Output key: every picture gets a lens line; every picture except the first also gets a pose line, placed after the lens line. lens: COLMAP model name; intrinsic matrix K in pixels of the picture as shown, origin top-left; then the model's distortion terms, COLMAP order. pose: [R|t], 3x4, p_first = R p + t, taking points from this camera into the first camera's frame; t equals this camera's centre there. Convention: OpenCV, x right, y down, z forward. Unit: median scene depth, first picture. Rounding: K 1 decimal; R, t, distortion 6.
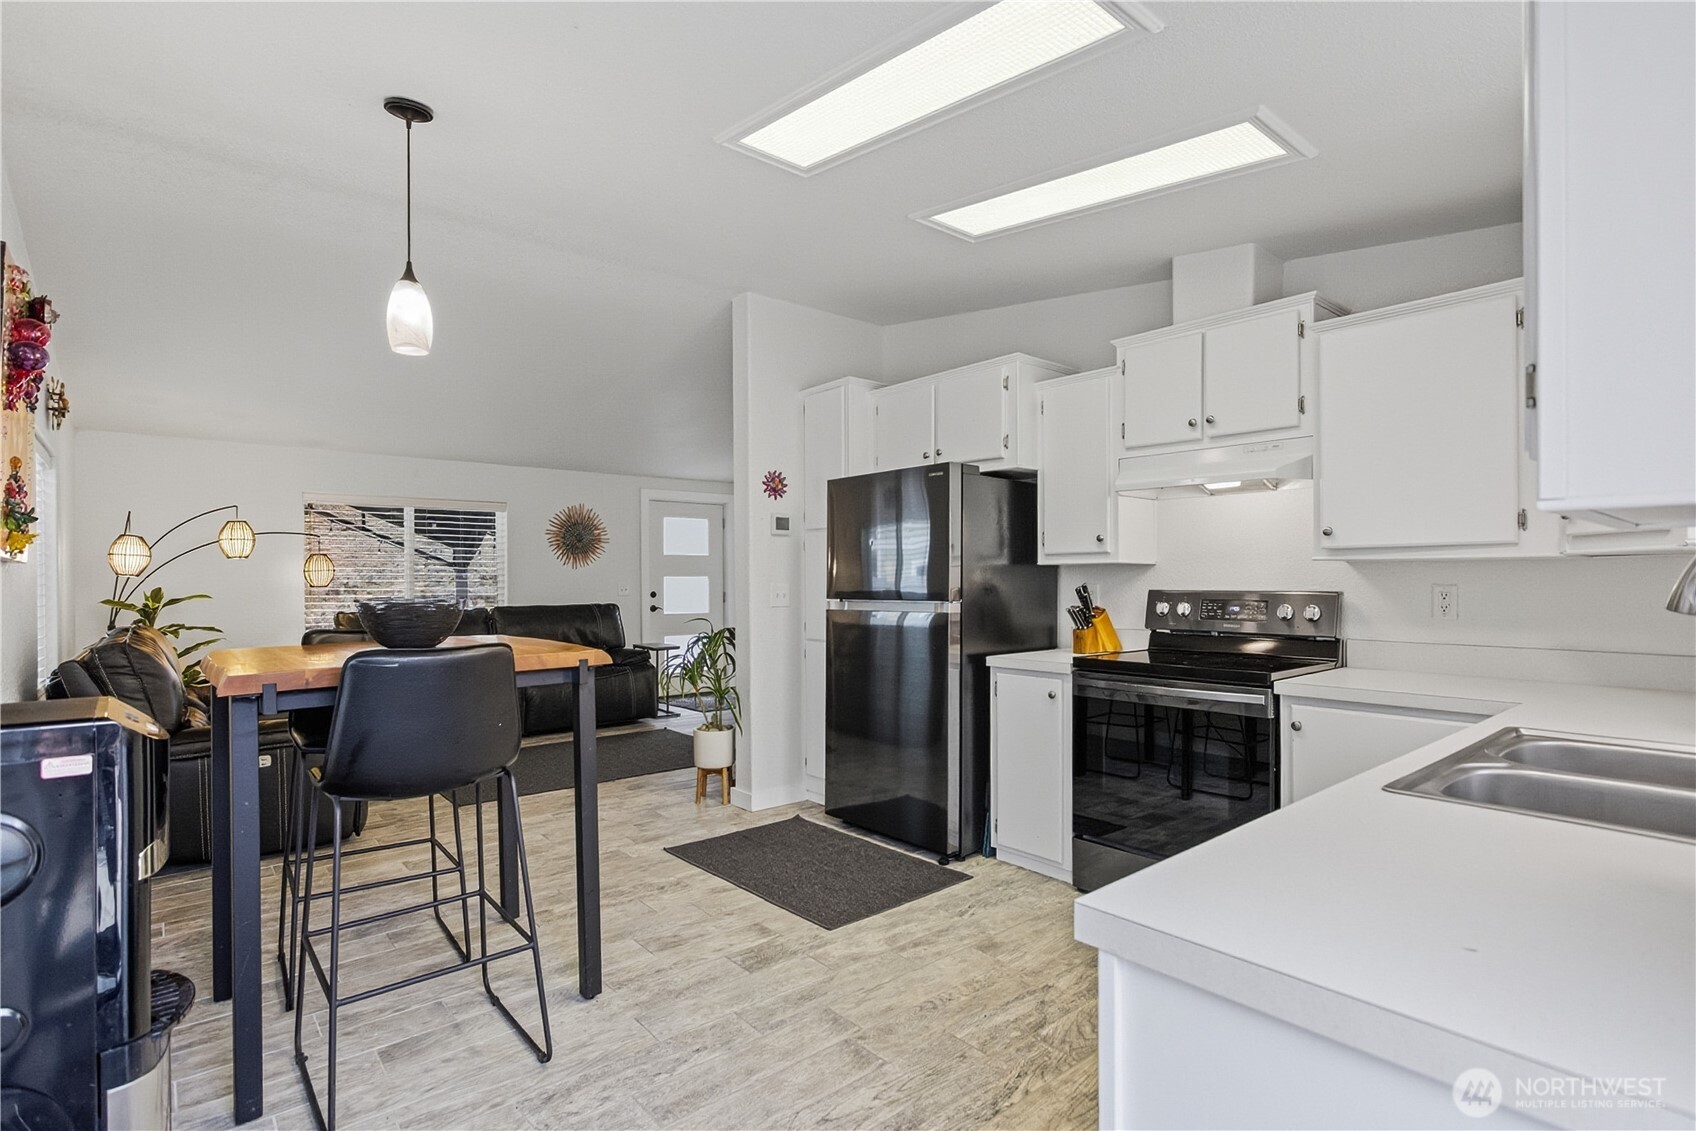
lens RADIAL K [[854.4, 0, 843.1], [0, 854.4, 585.8], [0, 0, 1]] dist [-0.001751, -0.000815]
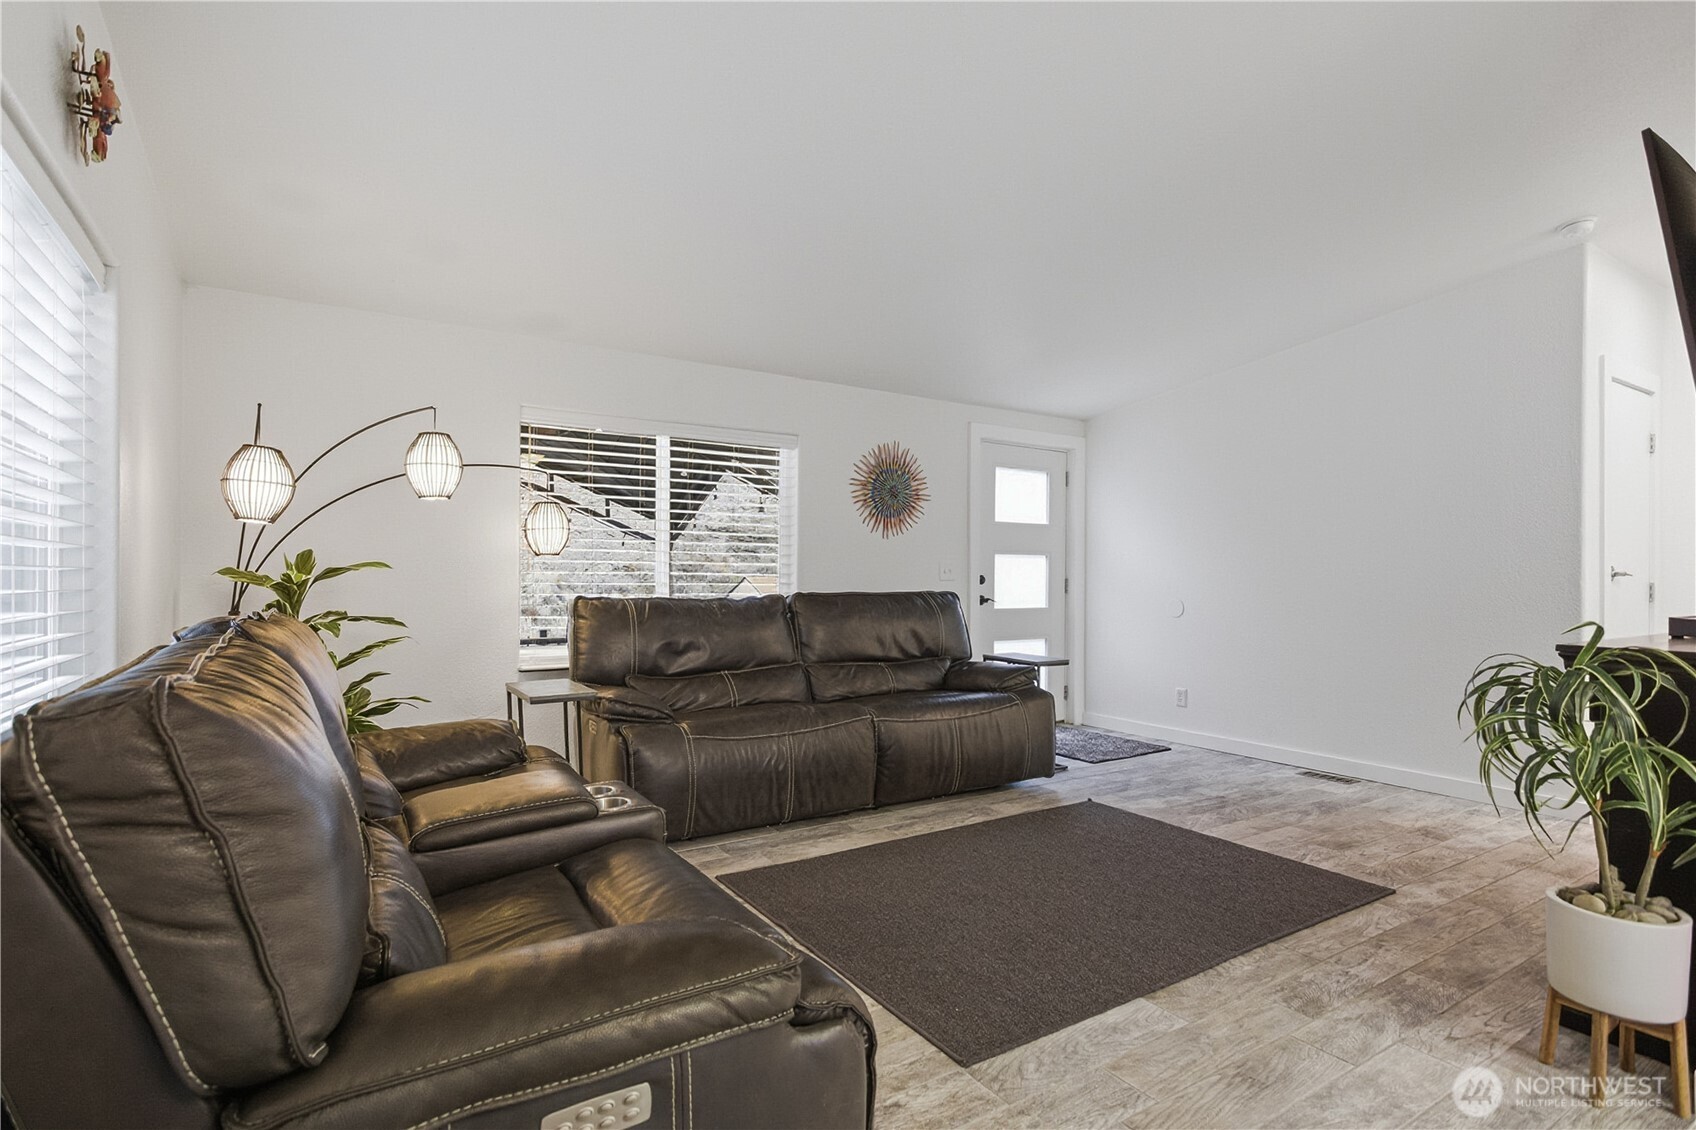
lens RADIAL K [[854.4, 0, 843.1], [0, 854.4, 585.3], [0, 0, 1]] dist [-0.001751, -0.000815]
pose [[0.992694, 0.014278, -0.119811, -0.342557], [-0.013957, 0.999896, 0.003520, 0.018833], [0.119848, -0.001822, 0.992791, 0.431257]]
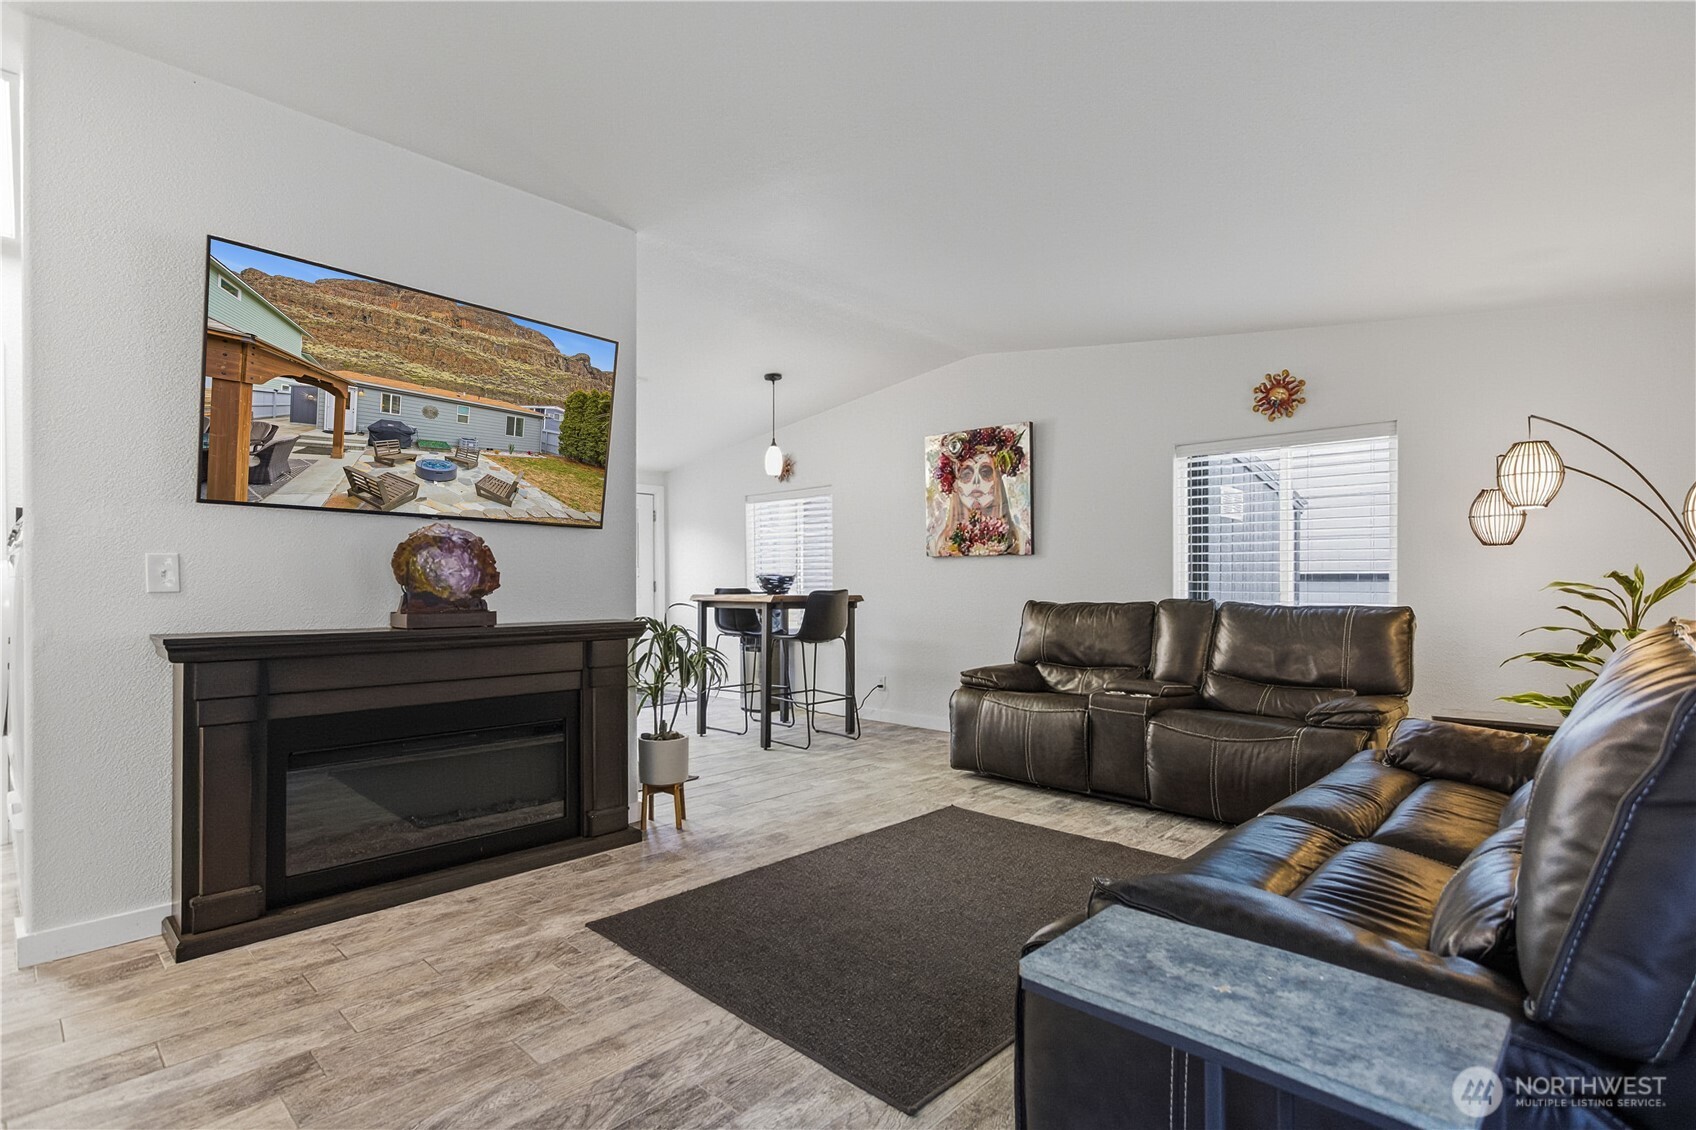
lens RADIAL K [[801.9, 0, 852.2], [0, 801.9, 567.2], [0, 0, 1]] dist [0.000333, -0.000632]
pose [[-0.993236, 0.006666, -0.115918, -0.182876], [0.007970, 0.999910, -0.010791, 0.007688], [0.115835, -0.011642, -0.993200, 1.359212]]
